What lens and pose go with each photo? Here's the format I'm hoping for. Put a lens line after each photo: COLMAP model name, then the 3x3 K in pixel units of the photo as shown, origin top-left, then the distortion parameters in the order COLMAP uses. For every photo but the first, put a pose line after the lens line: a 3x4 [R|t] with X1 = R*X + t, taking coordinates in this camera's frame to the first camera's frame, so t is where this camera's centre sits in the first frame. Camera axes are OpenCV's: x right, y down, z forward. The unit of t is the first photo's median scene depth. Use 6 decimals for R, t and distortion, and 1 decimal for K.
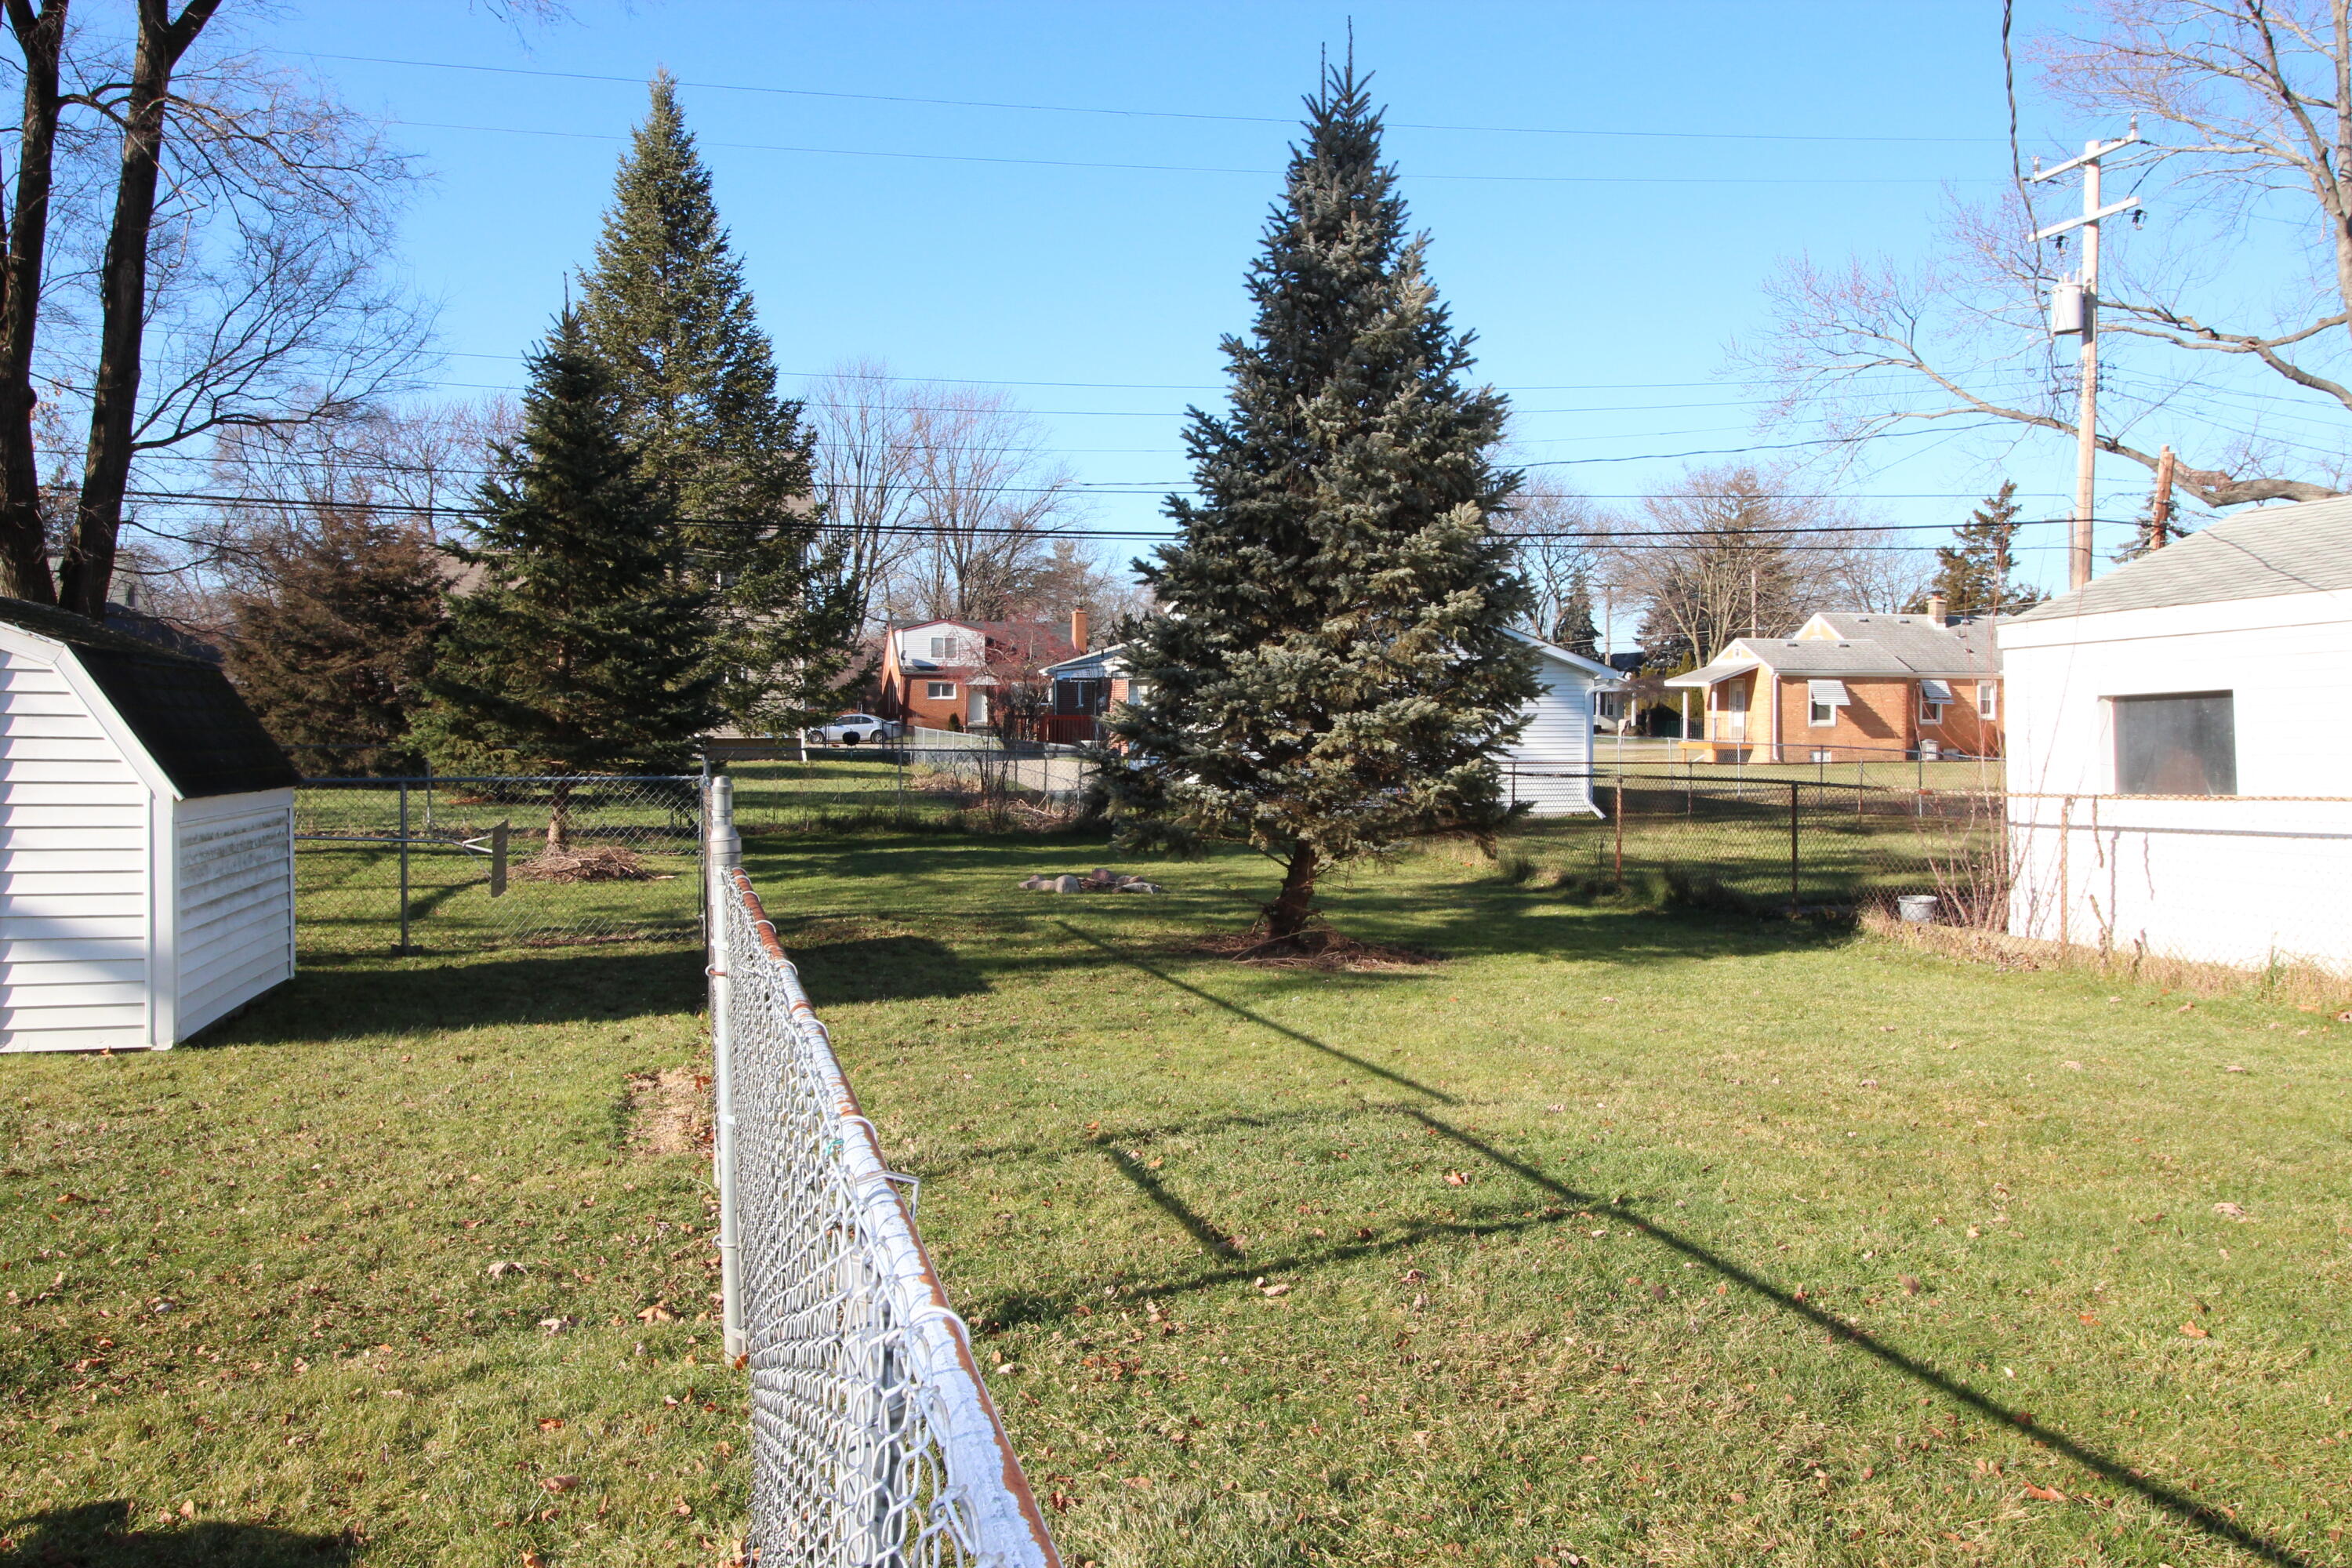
lens RADIAL K [[1750.2, 0, 1200.4], [0, 1750.2, 766.6], [0, 0, 1]] dist [0.007343, -0.011217]
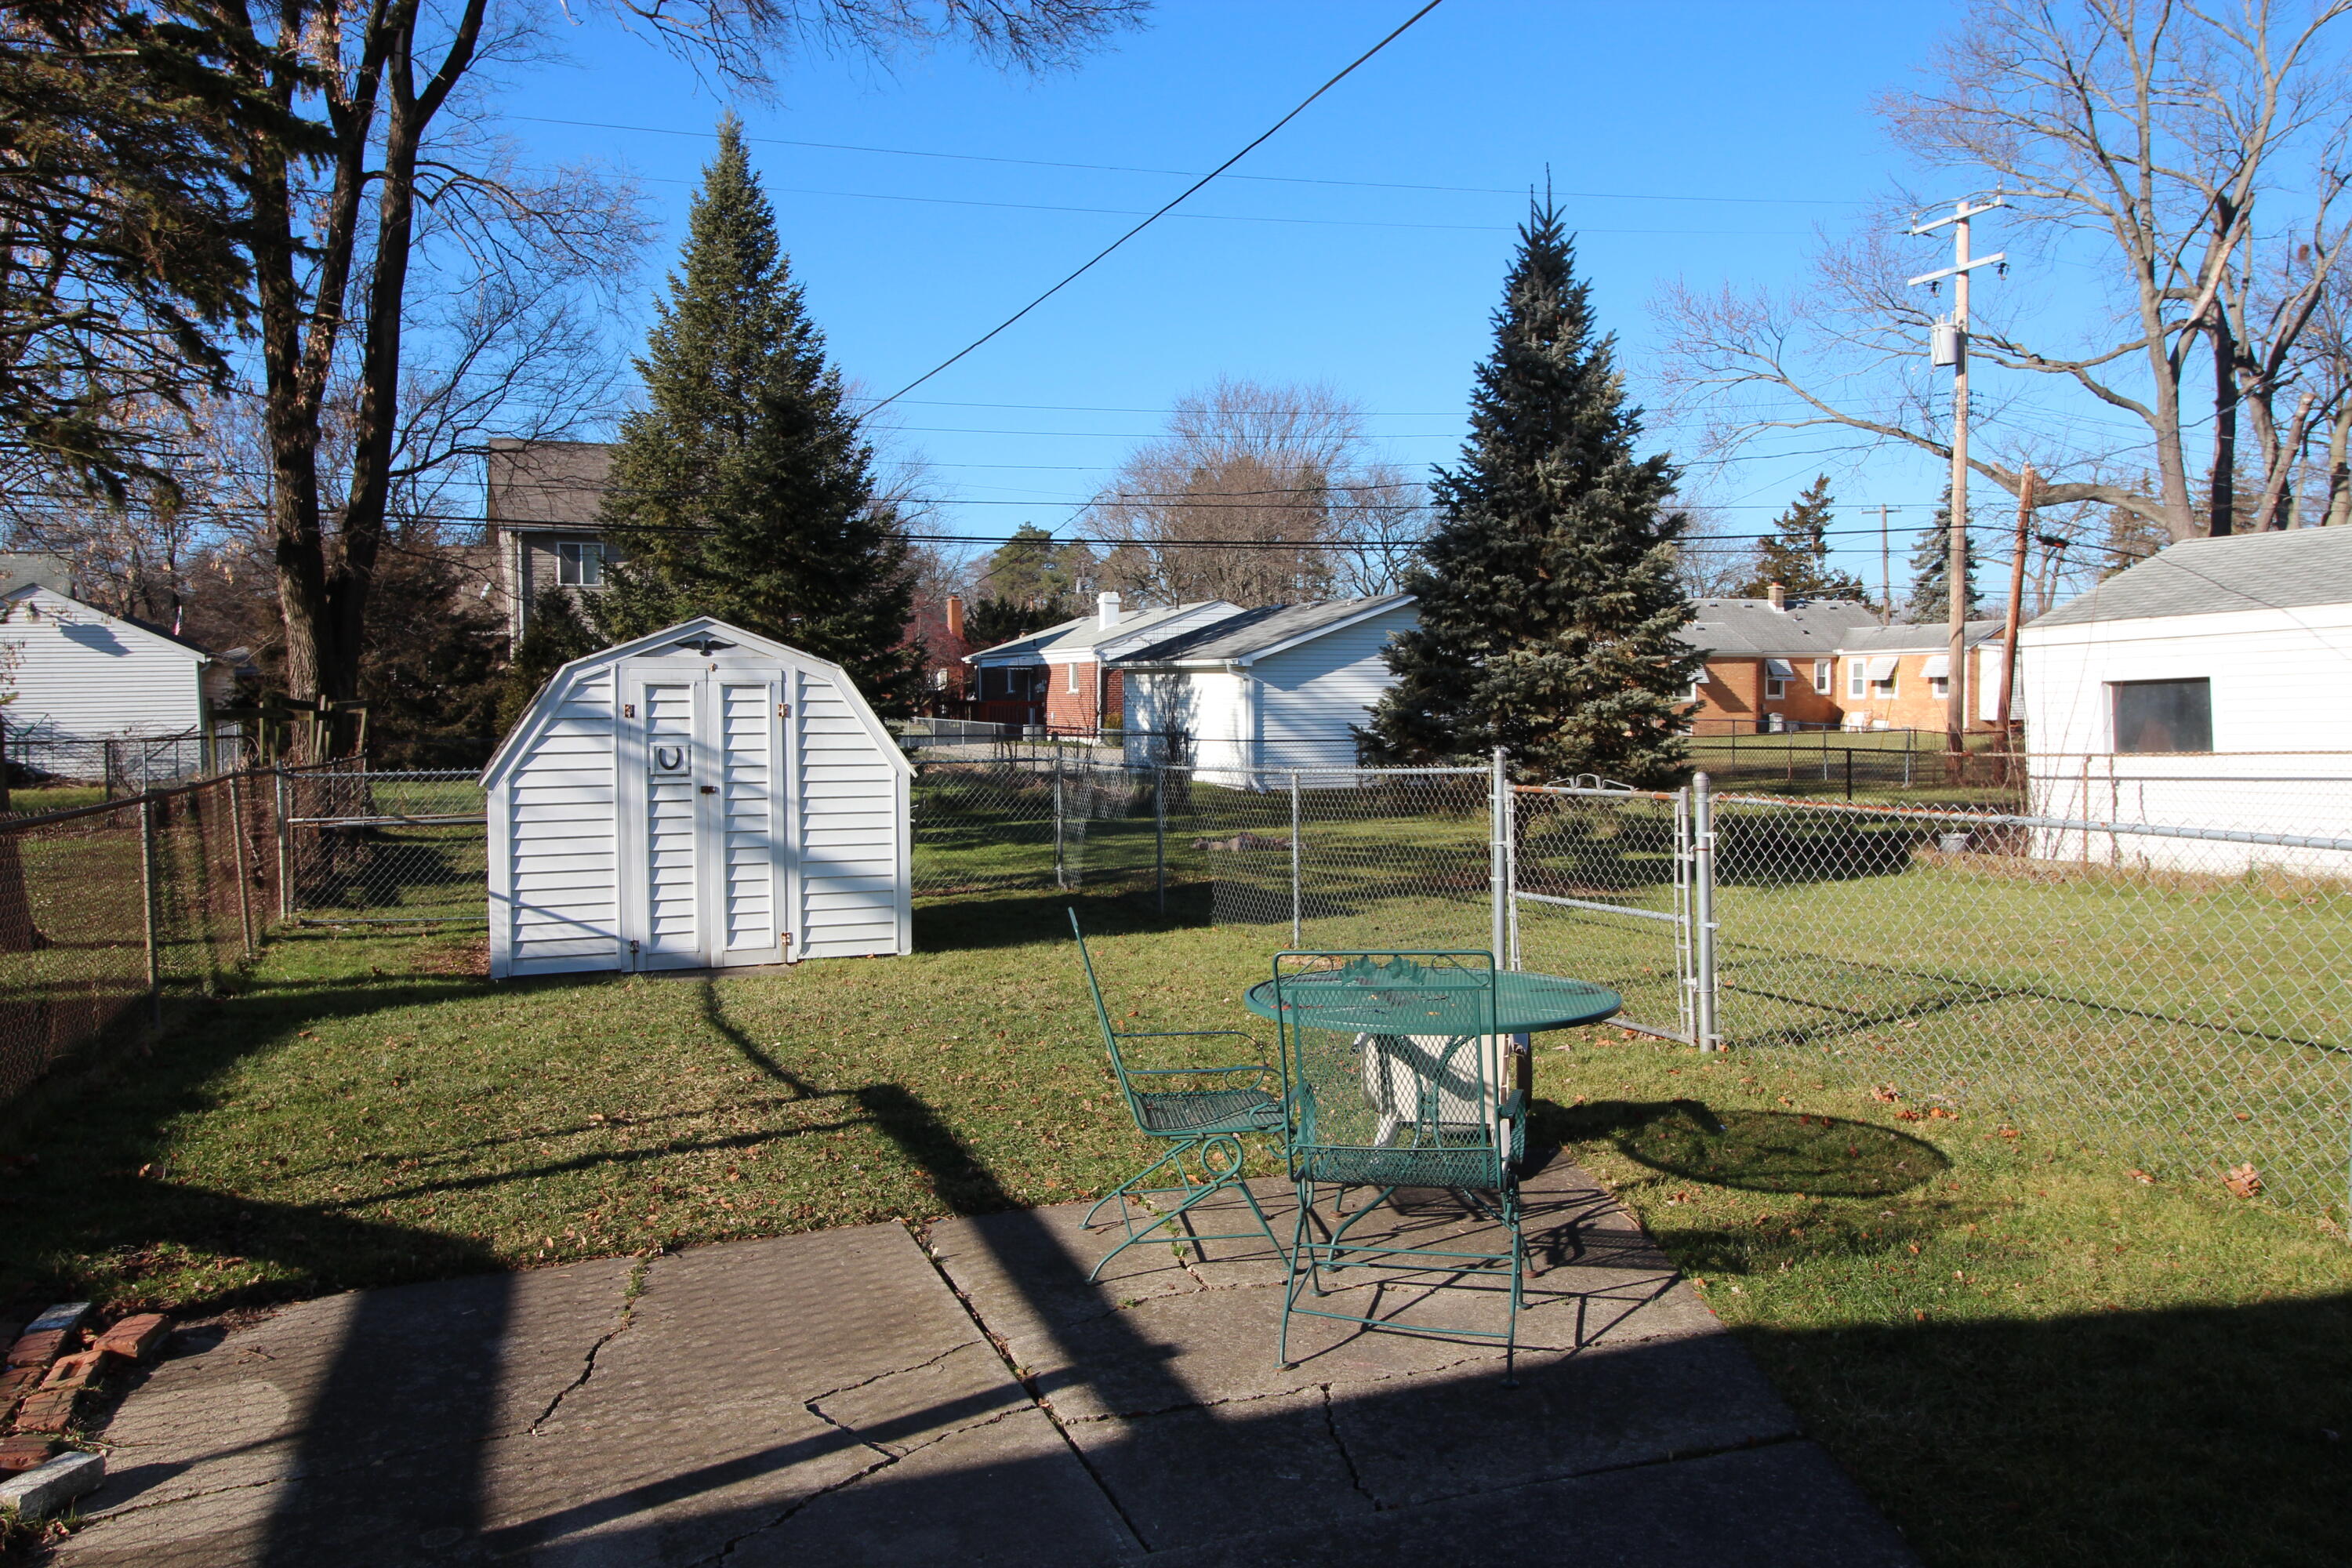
lens RADIAL K [[1750.2, 0, 1212.6], [0, 1750.2, 764.6], [0, 0, 1]] dist [0.007343, -0.011217]
pose [[0.992886, -0.016636, 0.117903, -0.347285], [0.015534, 0.999827, 0.010264, -0.000586], [-0.118054, -0.008359, 0.992972, -0.282898]]
